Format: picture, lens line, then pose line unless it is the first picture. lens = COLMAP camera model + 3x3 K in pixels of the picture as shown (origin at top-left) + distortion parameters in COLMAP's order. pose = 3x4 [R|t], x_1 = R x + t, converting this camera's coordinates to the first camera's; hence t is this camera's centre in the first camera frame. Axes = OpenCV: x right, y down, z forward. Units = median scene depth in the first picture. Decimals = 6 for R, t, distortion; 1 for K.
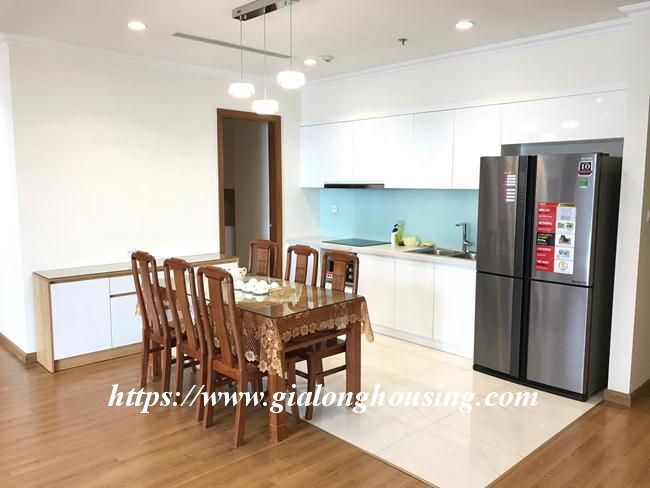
lens RADIAL K [[529.6, 0, 329.2], [0, 529.6, 244.2], [0, 0, 1]] dist [0.054101, -0.101012]
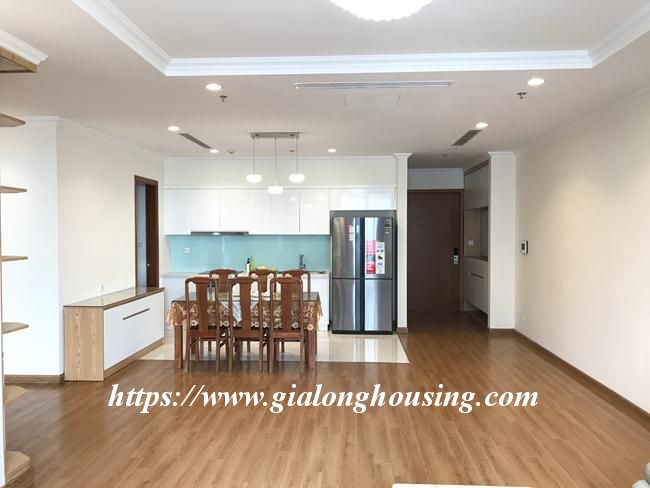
lens RADIAL K [[529.6, 0, 329.2], [0, 529.6, 244.2], [0, 0, 1]] dist [0.054101, -0.101012]
pose [[0.725721, -0.025172, 0.687529, -1.048948], [0.085288, 0.994914, -0.053600, 0.031154], [-0.682682, 0.097537, 0.724176, -0.347076]]
